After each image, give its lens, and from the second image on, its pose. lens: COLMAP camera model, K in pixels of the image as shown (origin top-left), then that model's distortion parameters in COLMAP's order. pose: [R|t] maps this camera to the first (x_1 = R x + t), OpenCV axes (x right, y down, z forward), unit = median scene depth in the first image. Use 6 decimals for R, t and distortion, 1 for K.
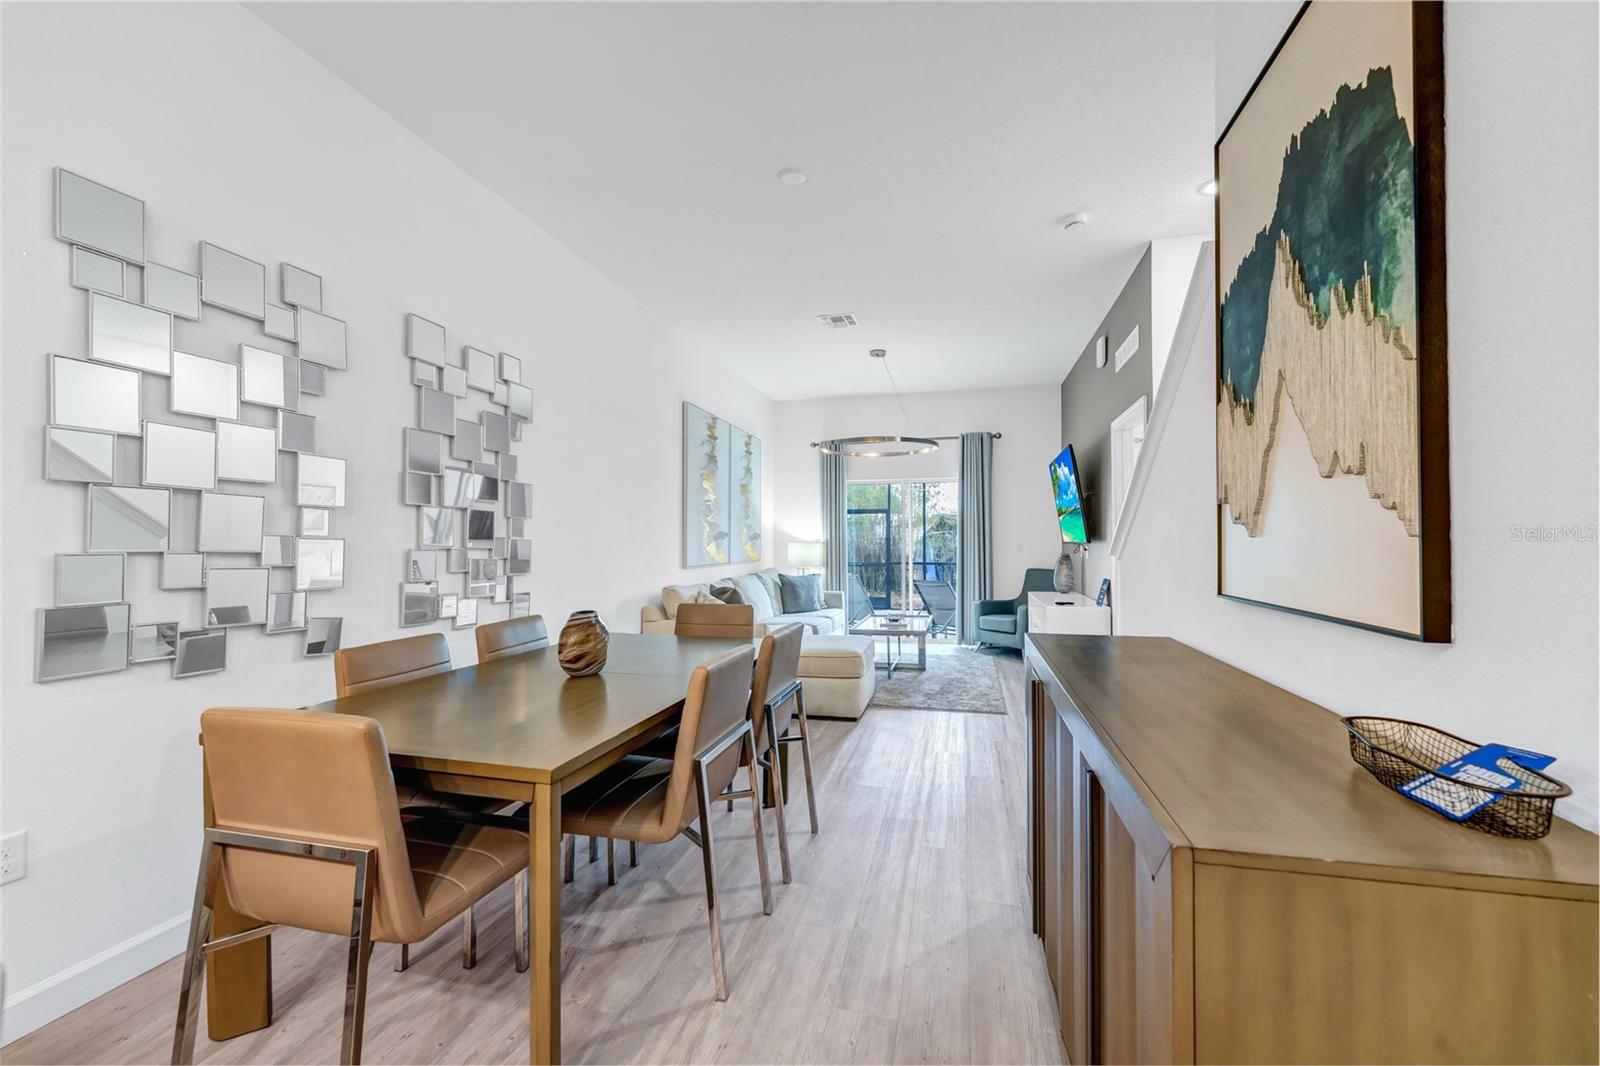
lens RADIAL K [[652.2, 0, 792.5], [0, 652.2, 530.0], [0, 0, 1]] dist [-0.007478, 0.000123]
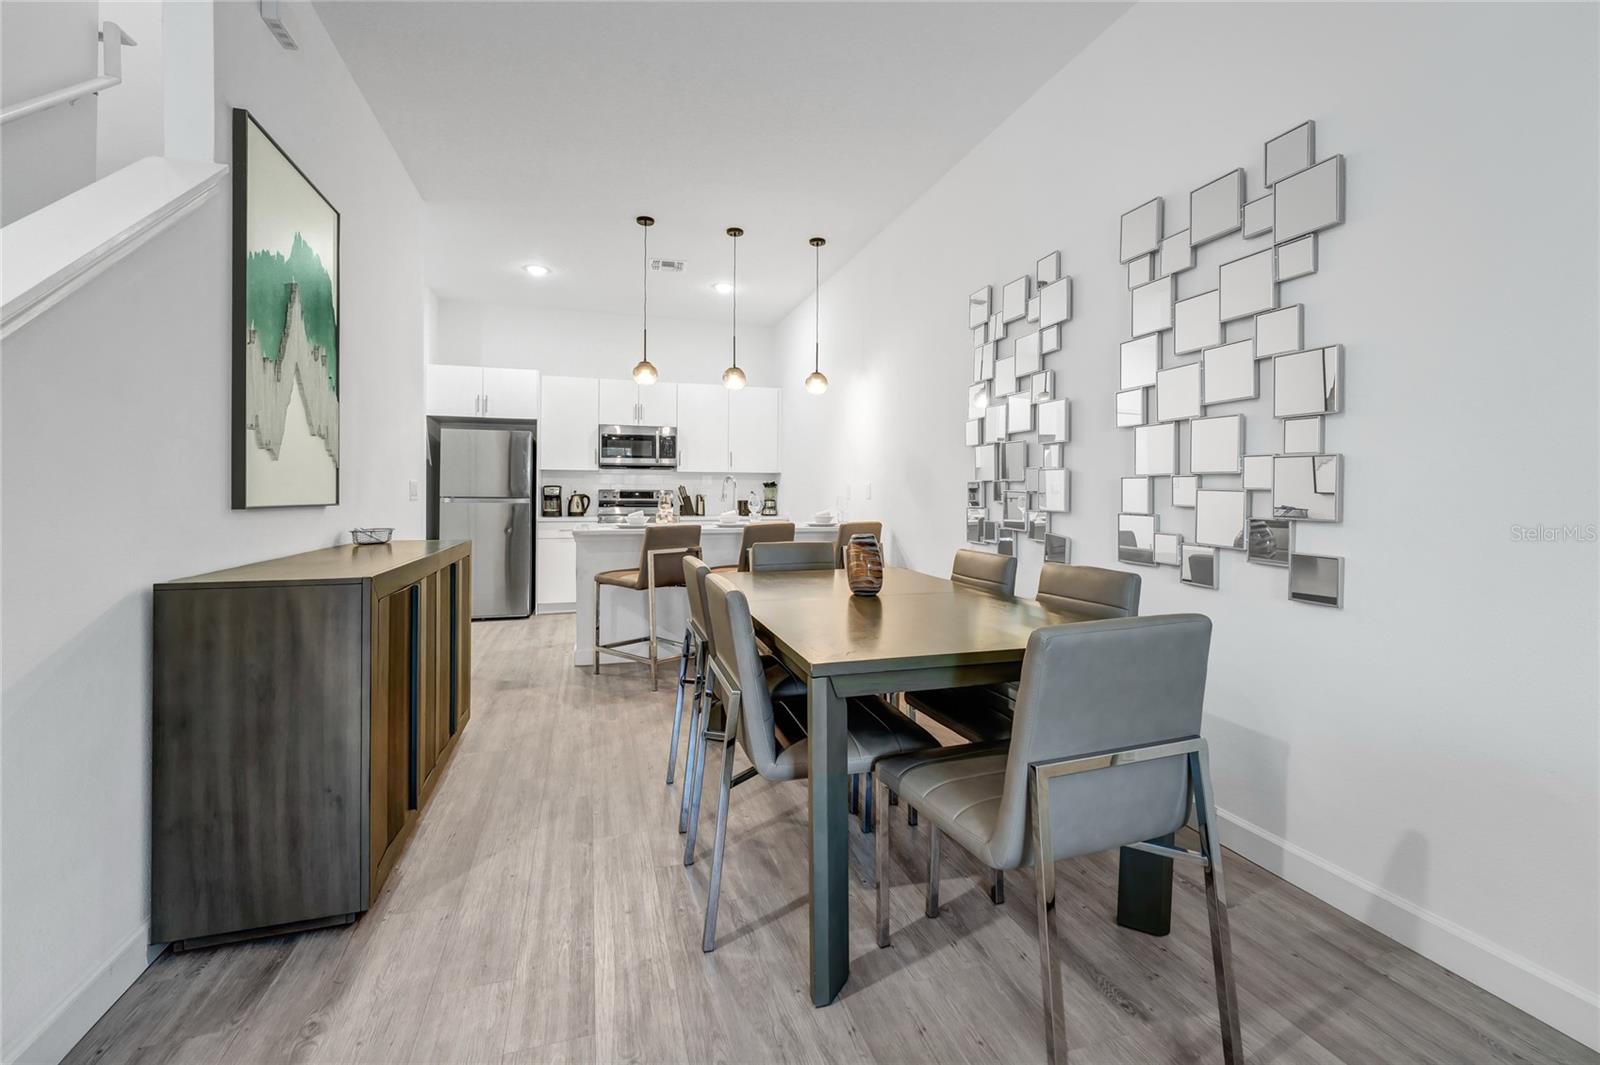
lens RADIAL K [[692.5, 0, 816.3], [0, 692.5, 491.6], [0, 0, 1]] dist [0.002715, 0.000349]
pose [[-0.841620, 0.000306, -0.540070, 0.168925], [0.009203, 0.999863, -0.013775, 0.034763], [0.539992, -0.016564, -0.841507, 0.925915]]
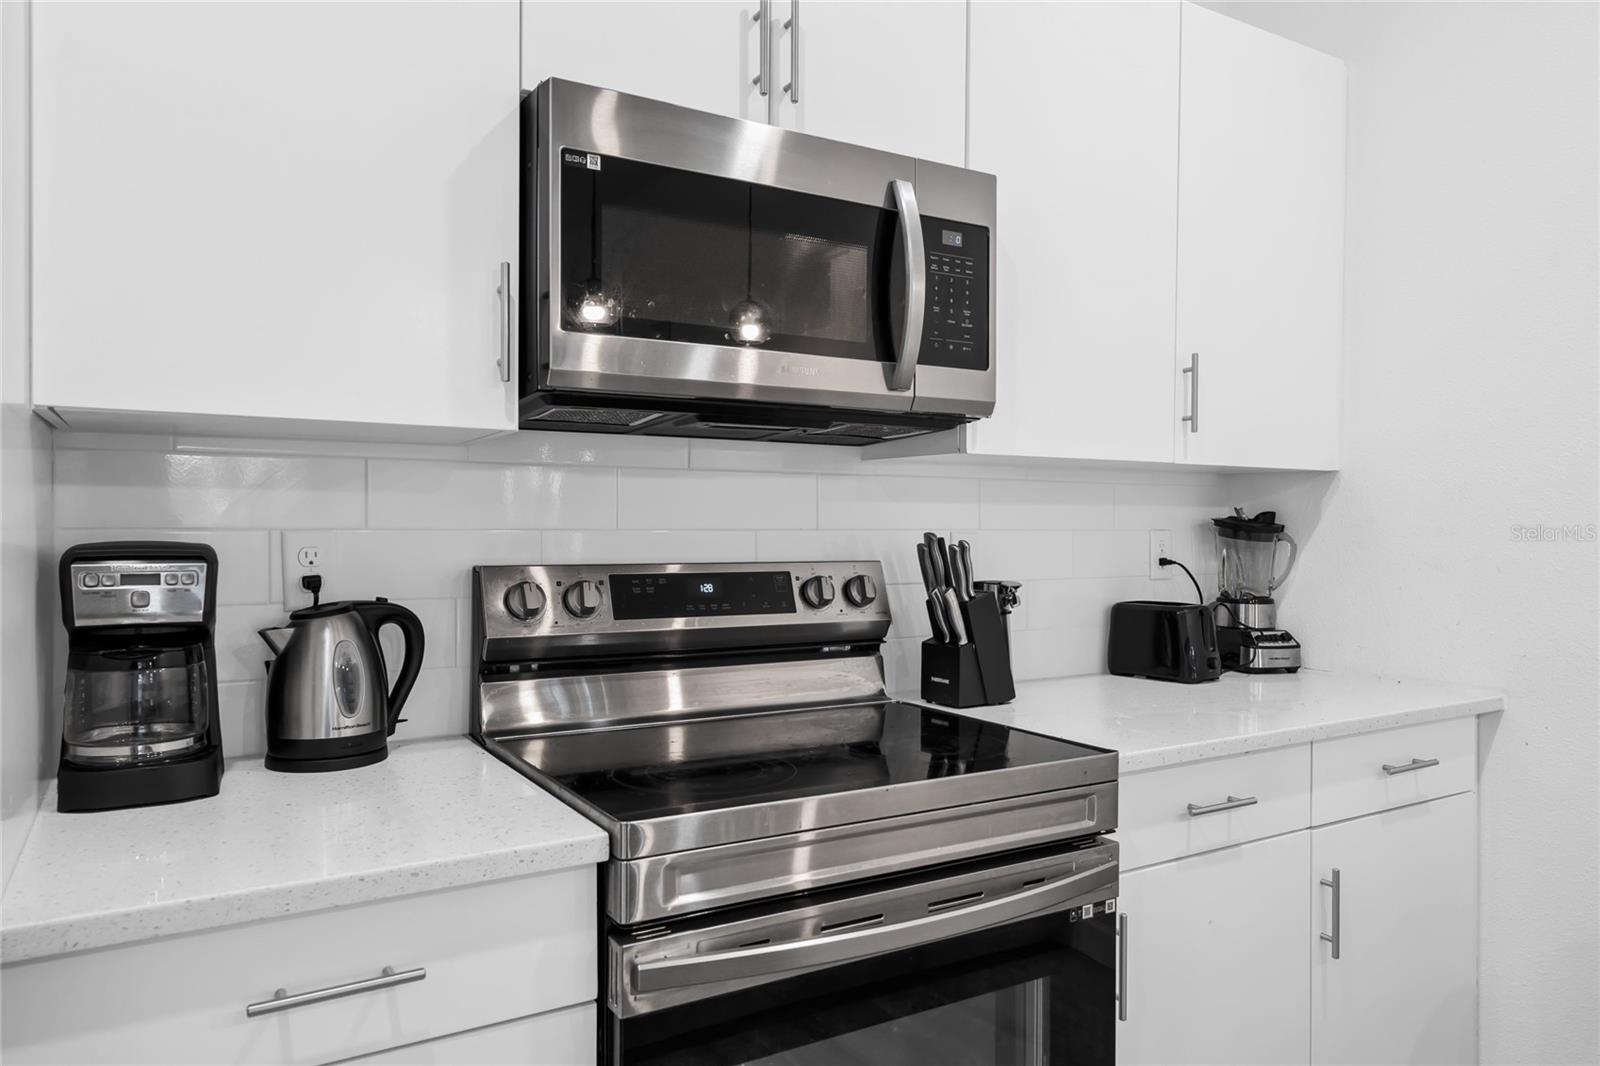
lens RADIAL K [[1074.9, 0, 812.7], [0, 1074.9, 536.8], [0, 0, 1]] dist [-0.005761, -0.000938]
pose [[-0.692883, 0.009571, -0.720986, -0.069145], [0.013534, 0.999908, 0.000267, -0.002569], [0.720923, -0.009573, -0.692949, -0.270156]]
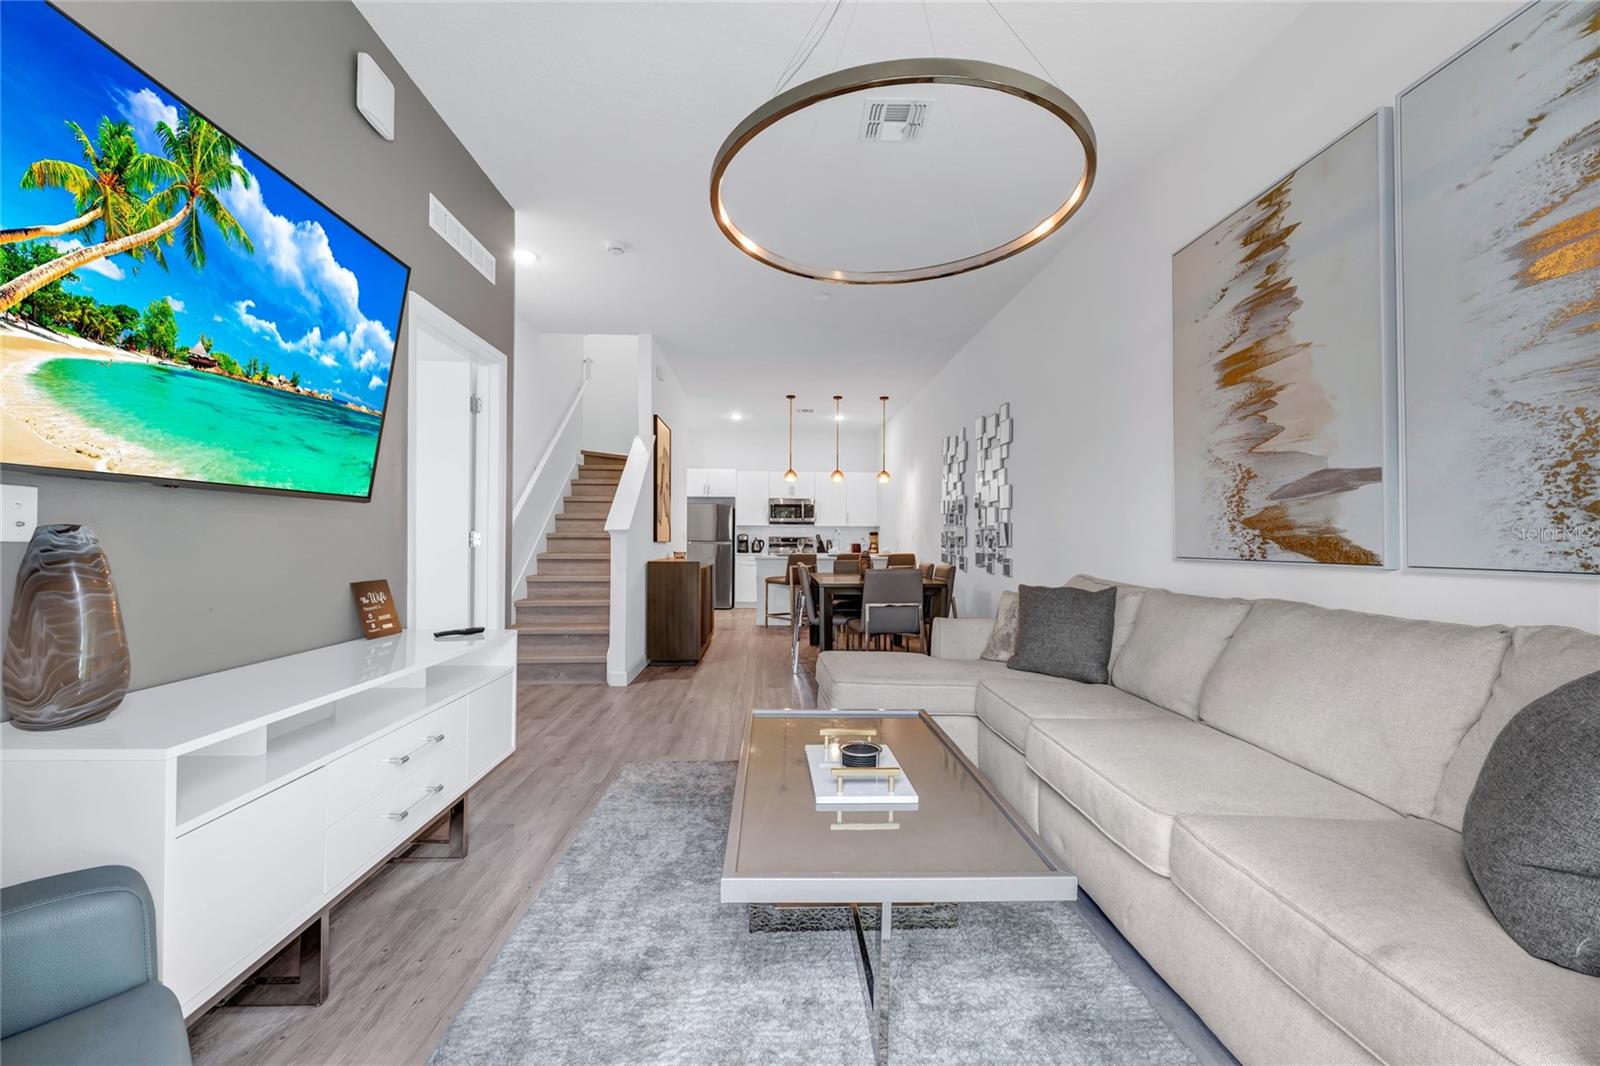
lens RADIAL K [[652.2, 0, 804.5], [0, 652.2, 528.2], [0, 0, 1]] dist [-0.007478, 0.000123]
pose [[-0.951703, -0.004456, -0.306988, 0.356435], [0.006495, 0.999379, -0.034641, 0.056154], [0.306952, -0.034962, -0.951083, 1.687659]]
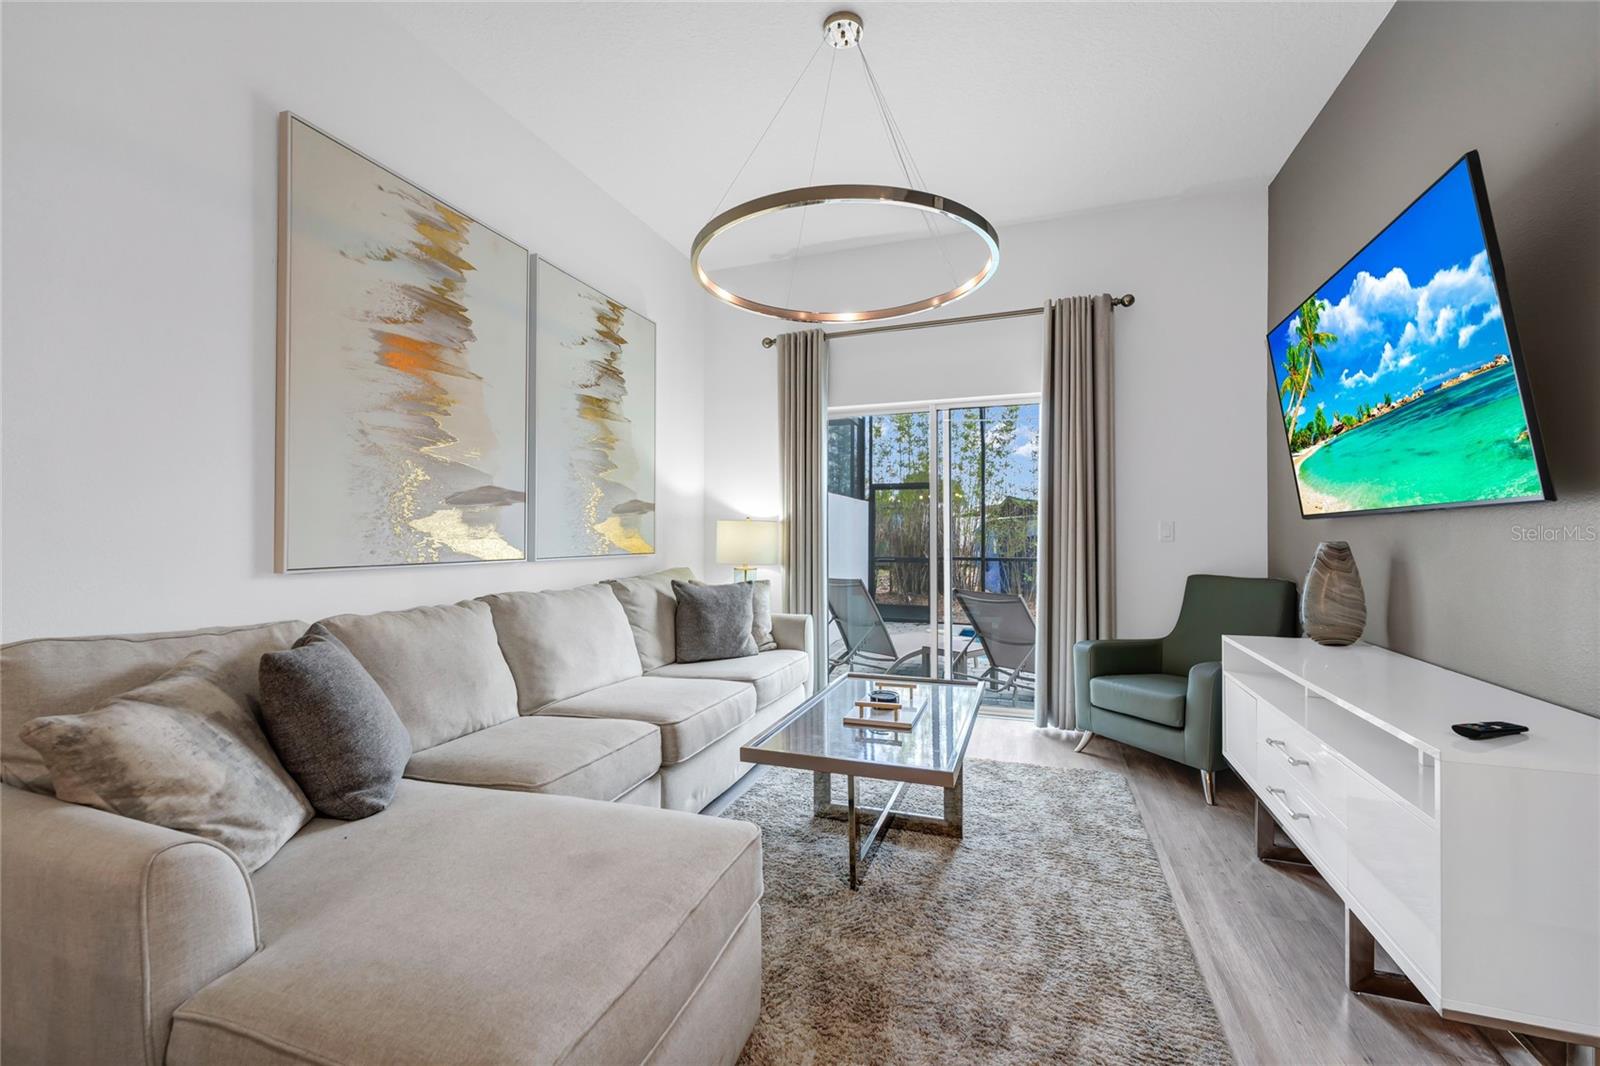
lens RADIAL K [[652.2, 0, 799.2], [0, 652.2, 531.9], [0, 0, 1]] dist [-0.007478, 0.000123]
pose [[0.996036, 0.004179, -0.088857, 0.180674], [-0.003007, 0.999907, 0.013328, 0.034300], [0.088904, -0.013008, 0.995955, 0.771018]]
